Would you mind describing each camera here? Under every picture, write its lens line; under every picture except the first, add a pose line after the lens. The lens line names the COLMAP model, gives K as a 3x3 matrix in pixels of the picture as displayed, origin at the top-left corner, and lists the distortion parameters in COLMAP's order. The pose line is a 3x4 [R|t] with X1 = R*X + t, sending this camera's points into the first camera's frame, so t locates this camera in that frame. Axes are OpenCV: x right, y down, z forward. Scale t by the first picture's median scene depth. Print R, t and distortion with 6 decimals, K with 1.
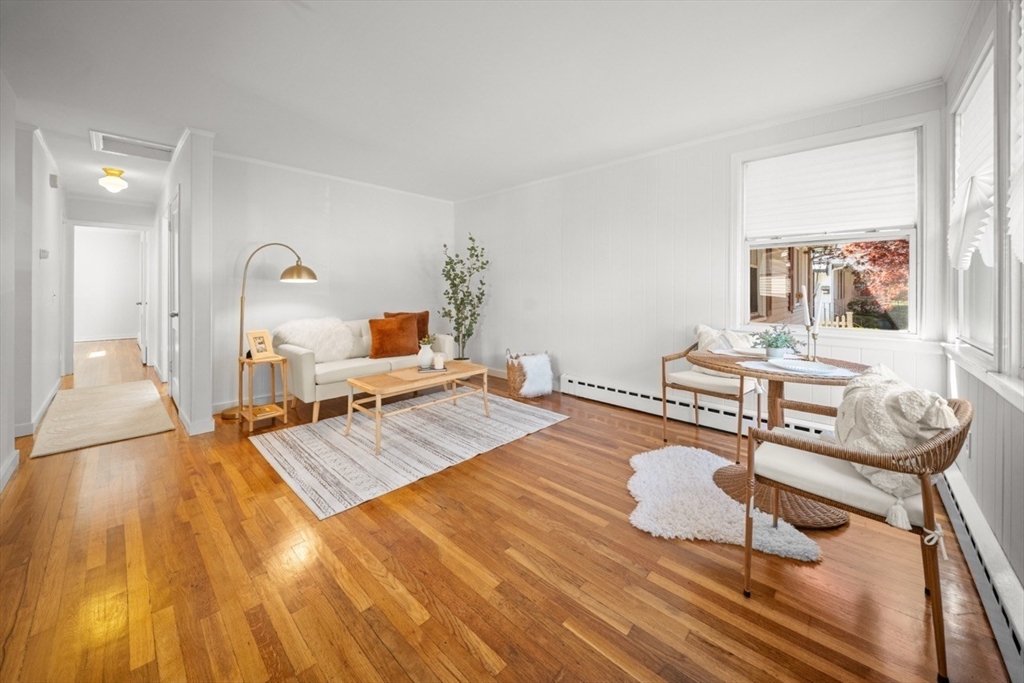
lens RADIAL K [[378.9, 0, 507.7], [0, 378.9, 292.0], [0, 0, 1]] dist [0.001850, -0.004618]
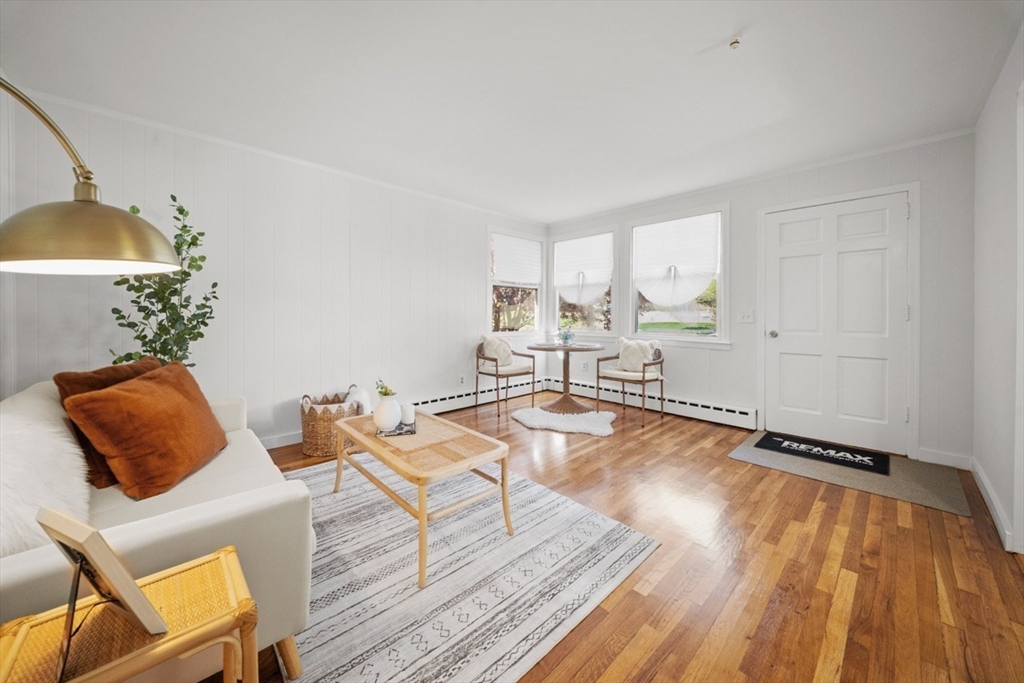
lens RADIAL K [[365.0, 0, 511.2], [0, 365.0, 316.8], [0, 0, 1]] dist [0.001166, -0.005892]
pose [[0.046902, -0.009154, 0.998858, -0.955894], [0.001918, 0.999957, 0.009074, 0.002565], [-0.998898, 0.001490, 0.046917, 0.883651]]
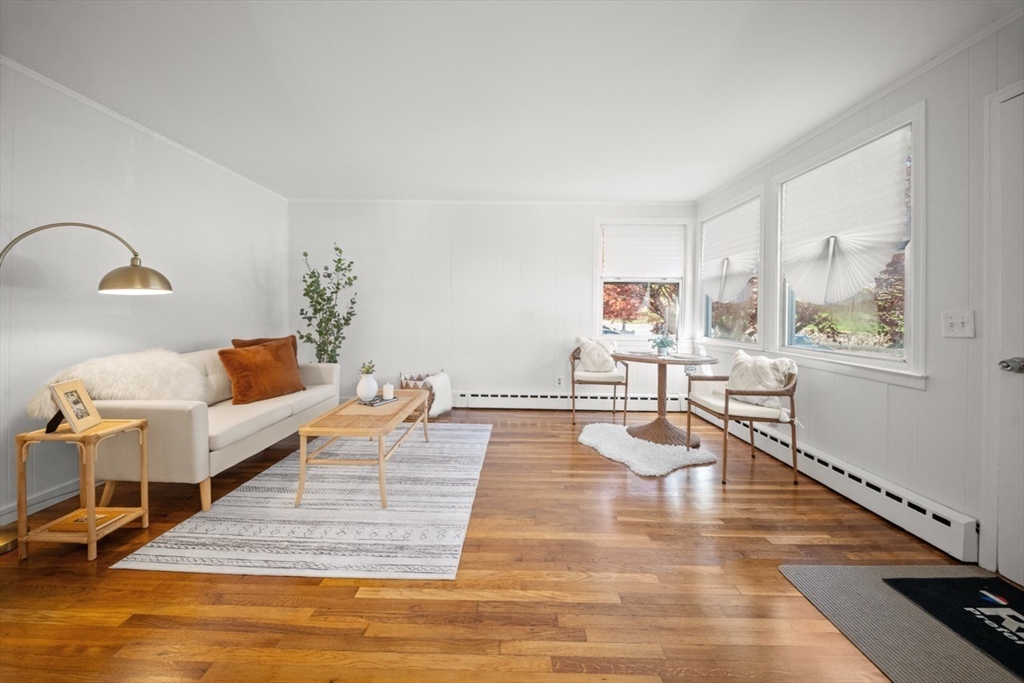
lens RADIAL K [[368.3, 0, 508.6], [0, 368.3, 315.1], [0, 0, 1]] dist [0.002149, -0.005172]
pose [[0.733400, 0.000698, 0.679797, -0.634814], [-0.006631, 0.999959, 0.006128, 0.000691], [-0.679765, -0.009002, 0.733374, 0.206660]]
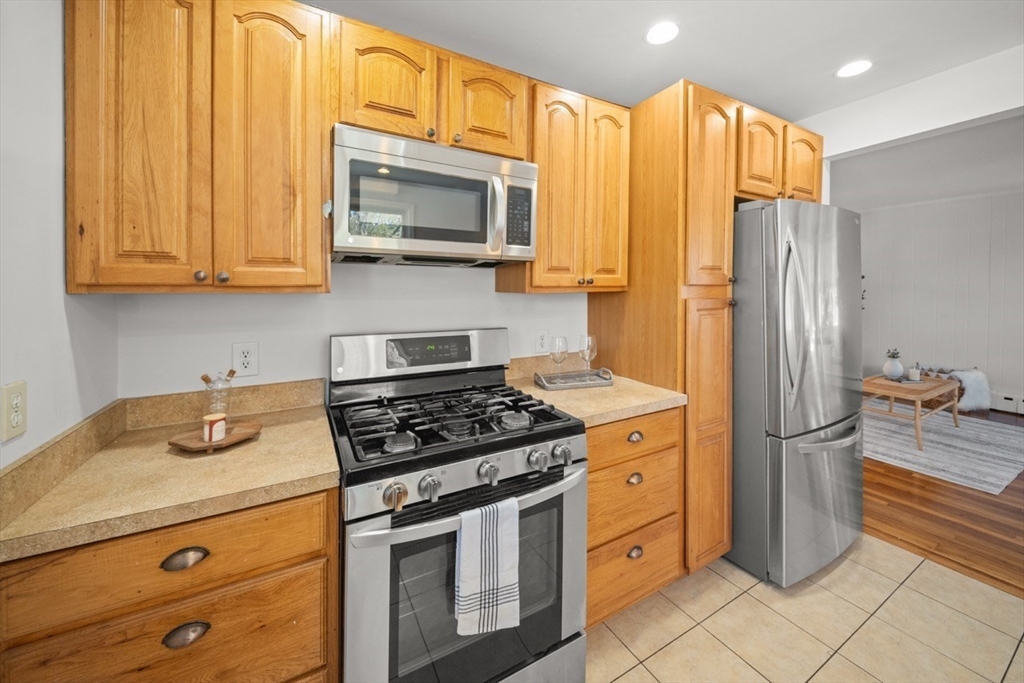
lens RADIAL K [[378.9, 0, 507.7], [0, 378.9, 292.0], [0, 0, 1]] dist [0.001850, -0.004618]
pose [[0.953799, -0.000857, -0.300444, -1.135957], [0.001997, 0.999992, 0.003487, -0.073234], [0.300438, -0.003926, 0.953793, -0.493961]]
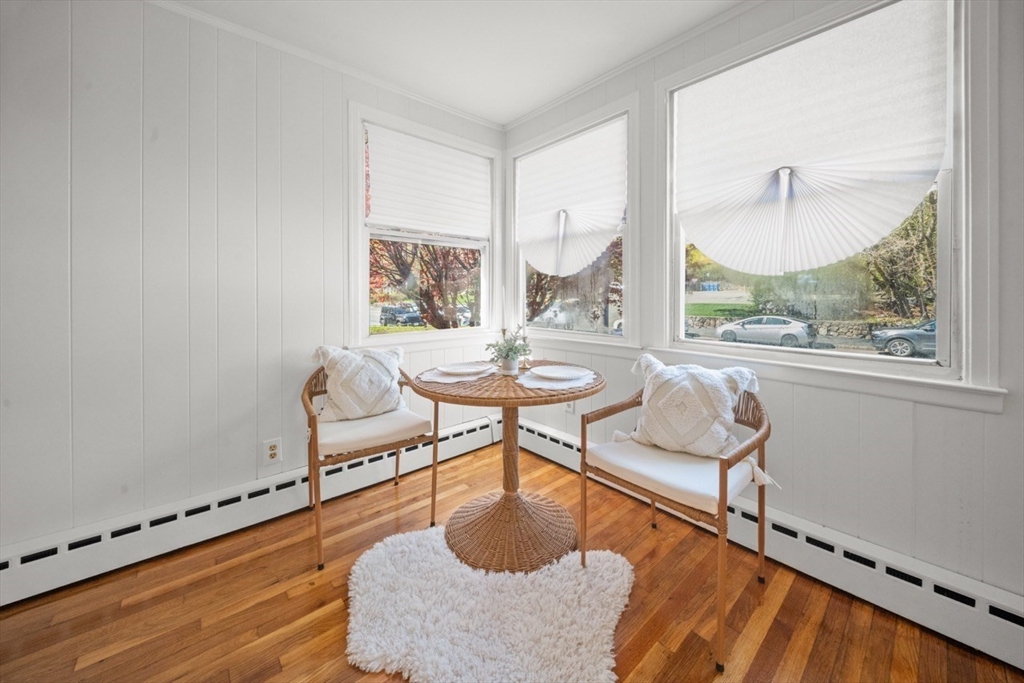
lens RADIAL K [[374.6, 0, 513.1], [0, 374.6, 298.1], [0, 0, 1]] dist [0.001769, -0.003854]
pose [[0.094230, -0.012459, 0.995472, -0.094076], [0.008192, 0.999898, 0.011739, 0.000566], [-0.995517, 0.007048, 0.094323, 0.667724]]
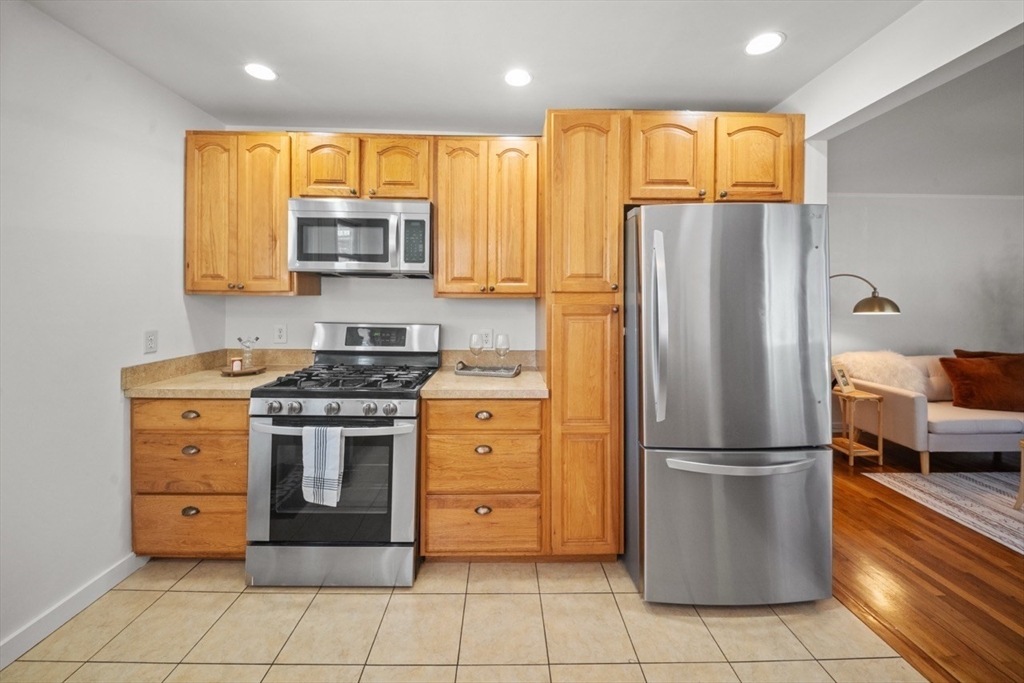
lens RADIAL K [[374.6, 0, 513.1], [0, 374.6, 298.1], [0, 0, 1]] dist [0.001769, -0.003854]
pose [[0.705499, 0.003038, -0.708705, -0.652413], [-0.009070, 0.999948, -0.004743, -0.066724], [0.708653, 0.009774, 0.705489, -0.359304]]
